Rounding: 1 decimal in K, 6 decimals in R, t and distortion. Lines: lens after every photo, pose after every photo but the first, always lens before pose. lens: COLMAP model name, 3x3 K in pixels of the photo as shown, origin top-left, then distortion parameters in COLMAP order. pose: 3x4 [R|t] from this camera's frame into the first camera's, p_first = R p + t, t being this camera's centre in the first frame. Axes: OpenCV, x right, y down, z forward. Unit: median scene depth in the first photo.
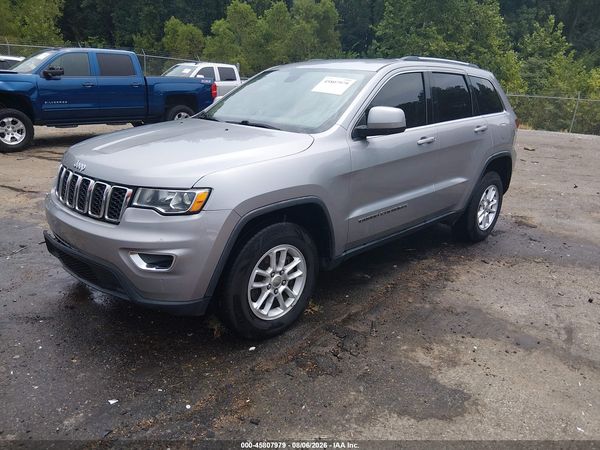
lens RADIAL K [[467.4, 0, 300.0], [0, 467.4, 225.0], [0, 0, 1]] dist [0.088182, -0.153106]
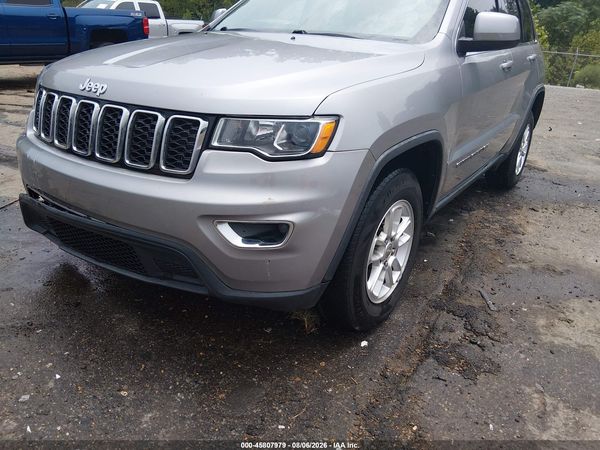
lens RADIAL K [[461.0, 0, 300.0], [0, 461.0, 225.0], [0, 0, 1]] dist [0.076062, -0.118288]
pose [[0.982404, -0.053187, 0.179034, -0.333816], [0.035717, 0.994404, 0.099427, 0.004735], [-0.183320, -0.091283, 0.978806, 0.345793]]
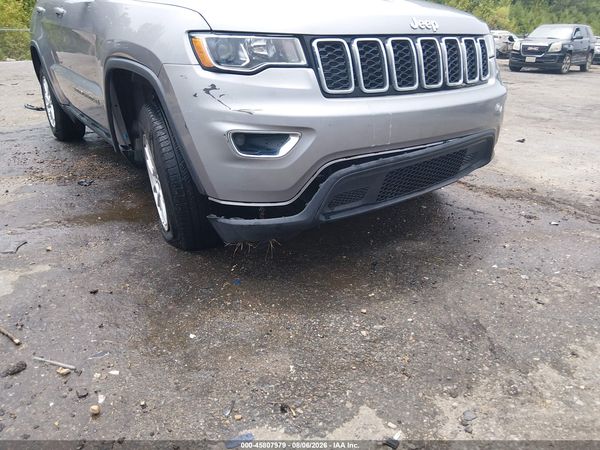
lens RADIAL K [[461.0, 0, 300.0], [0, 461.0, 225.0], [0, 0, 1]] dist [0.076062, -0.118288]
pose [[0.149138, -0.400185, 0.904218, -1.280550], [0.289935, 0.891949, 0.346935, -0.160280], [-0.945355, 0.210424, 0.249051, 1.110745]]
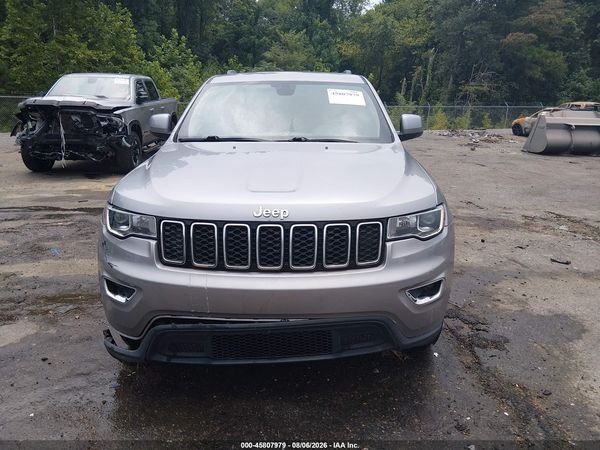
lens RADIAL K [[469.8, 0, 298.9], [0, 469.8, 212.6], [0, 0, 1]] dist [0.003315, -0.016282]
pose [[0.705593, -0.194706, 0.681343, -0.990305], [0.220199, 0.974155, 0.050346, -0.160081], [-0.673536, 0.114507, 0.730231, 0.441931]]
